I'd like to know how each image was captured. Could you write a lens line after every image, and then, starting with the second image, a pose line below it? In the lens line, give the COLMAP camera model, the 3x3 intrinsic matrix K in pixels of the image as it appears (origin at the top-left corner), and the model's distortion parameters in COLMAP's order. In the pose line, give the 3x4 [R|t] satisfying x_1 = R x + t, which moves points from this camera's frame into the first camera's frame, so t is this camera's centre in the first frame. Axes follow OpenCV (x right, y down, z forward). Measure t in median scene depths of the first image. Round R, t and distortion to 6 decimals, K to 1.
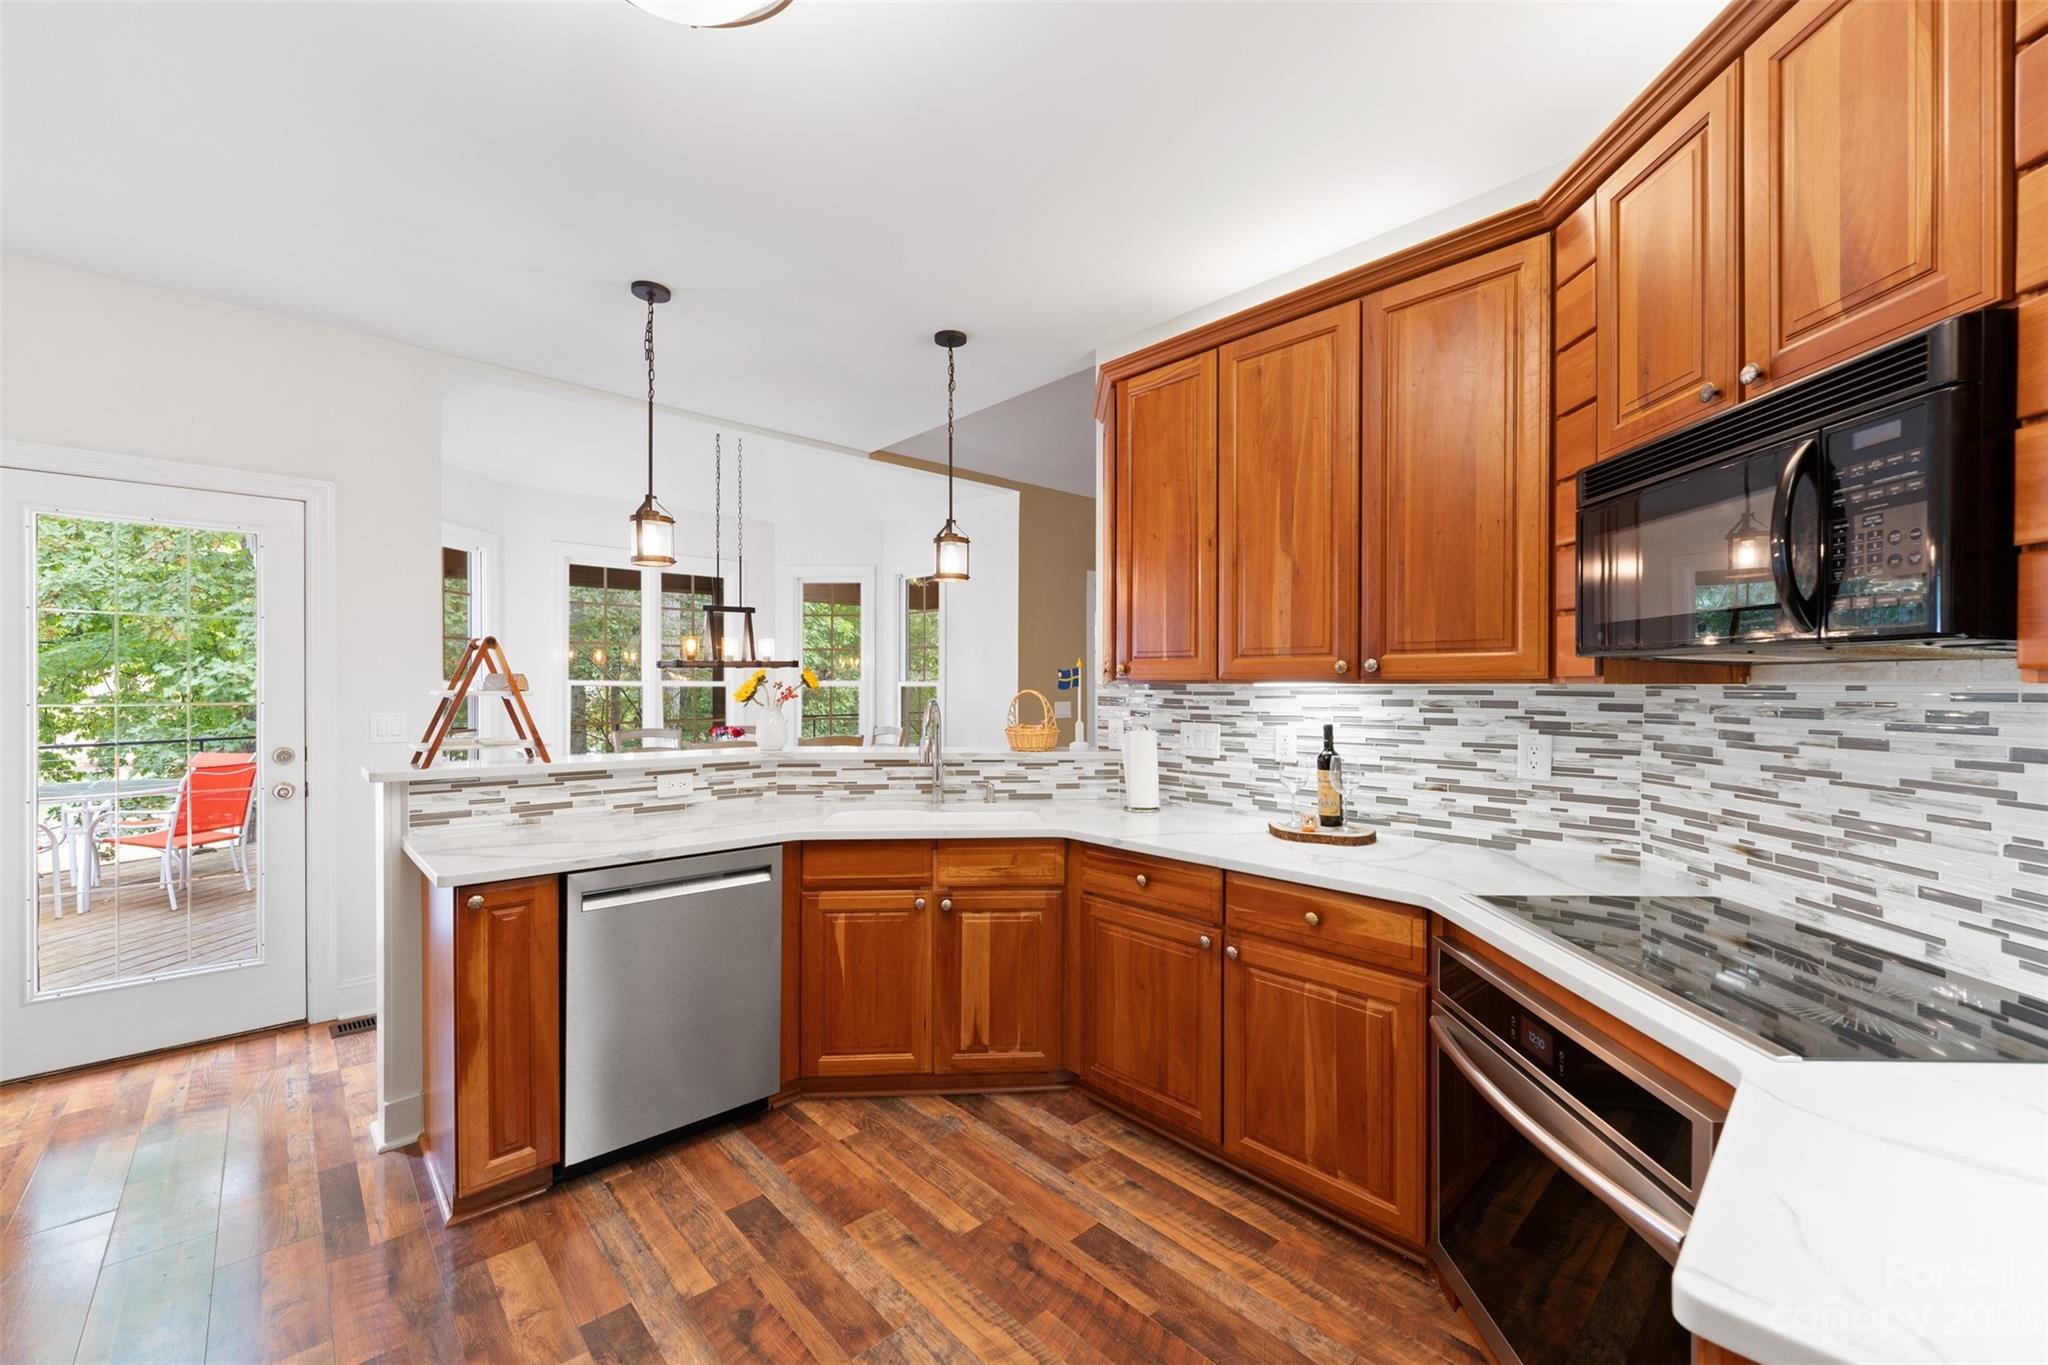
lens RADIAL K [[820.0, 0, 1031.4], [0, 820.0, 689.0], [0, 0, 1]] dist [-0.000649, 0.000026]
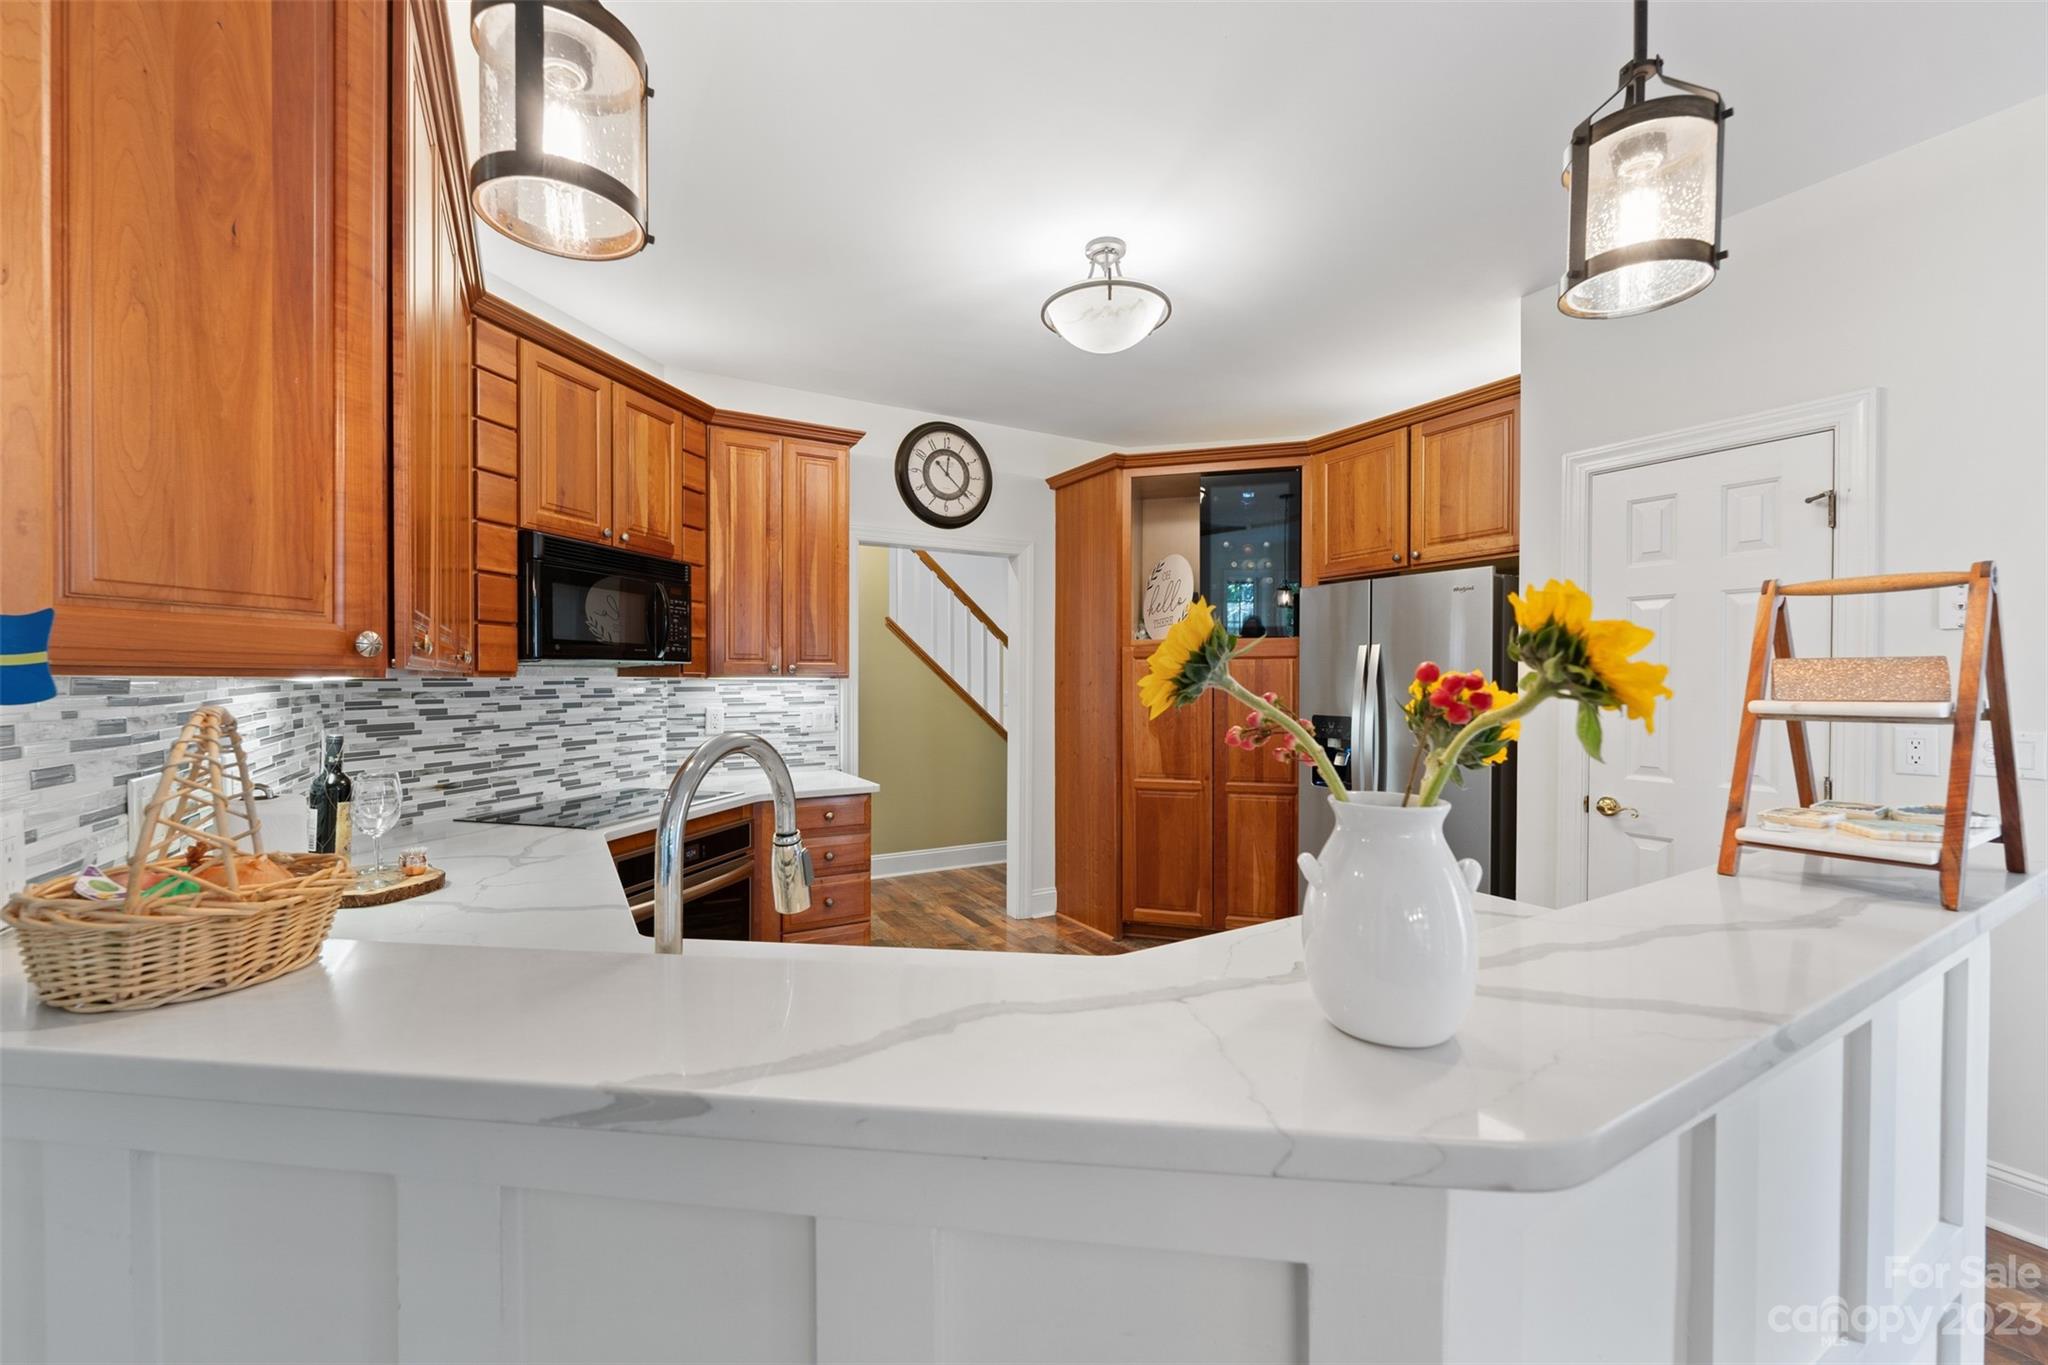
lens RADIAL K [[820.0, 0, 1031.4], [0, 820.0, 689.0], [0, 0, 1]] dist [-0.000649, 0.000026]
pose [[-0.976781, -0.006956, 0.214125, -0.438737], [-0.002815, 0.999803, 0.019640, -0.013996], [-0.214220, 0.018581, -0.976609, 1.917454]]
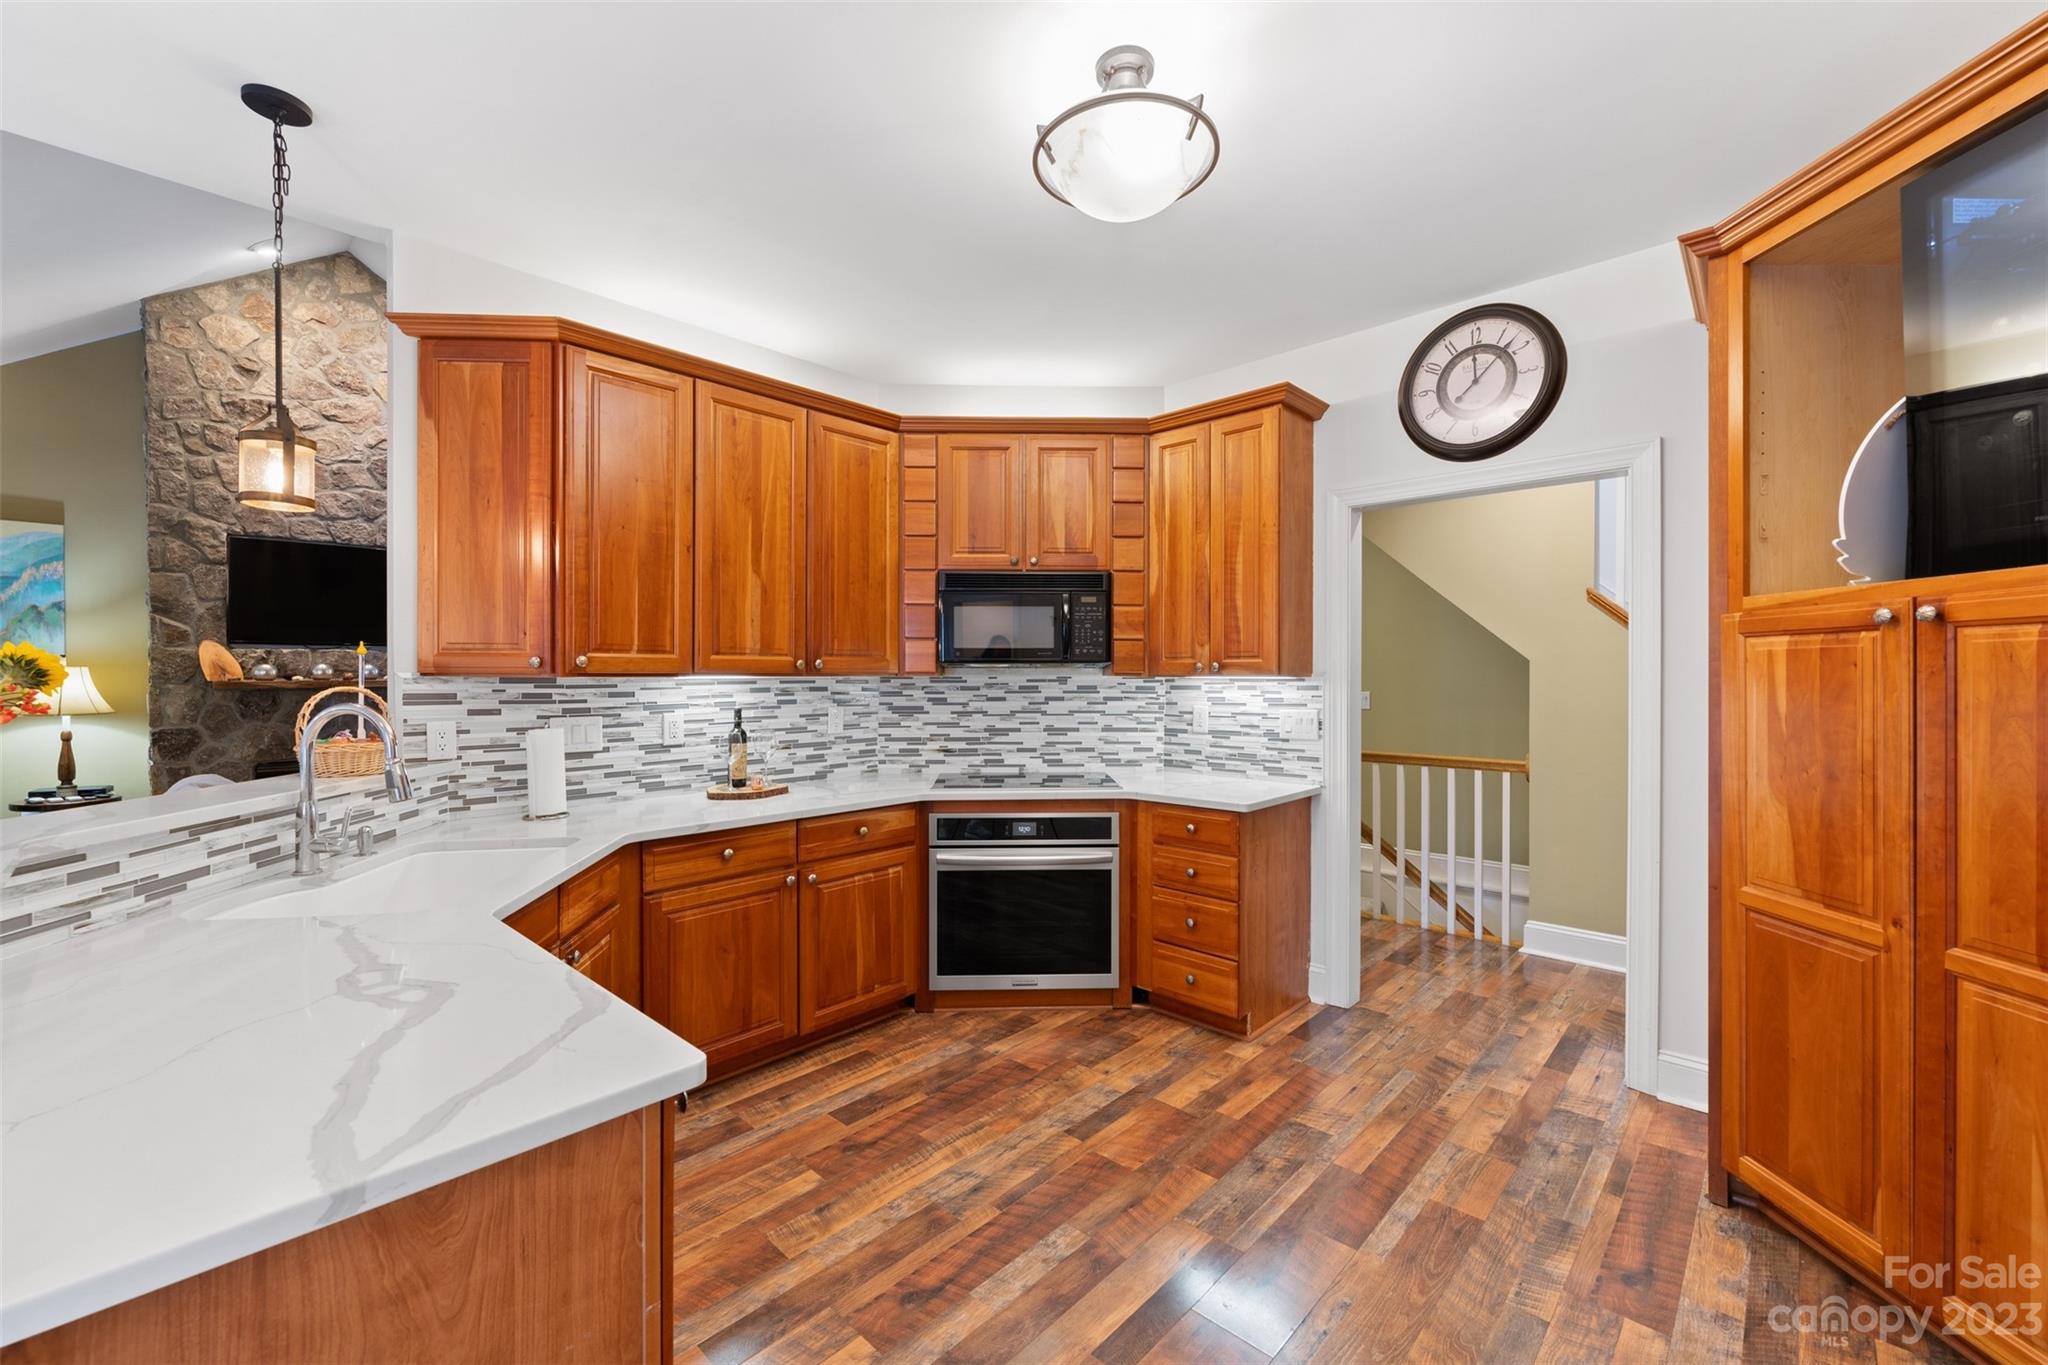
lens RADIAL K [[825.1, 0, 1024.0], [0, 825.1, 682.5], [0, 0, 1]] dist [0.003272, 0.000363]
pose [[-0.066546, -0.010427, 0.997729, -1.188583], [0.005885, 0.999924, 0.010842, -0.010276], [-0.997766, 0.006593, -0.066480, 0.793774]]
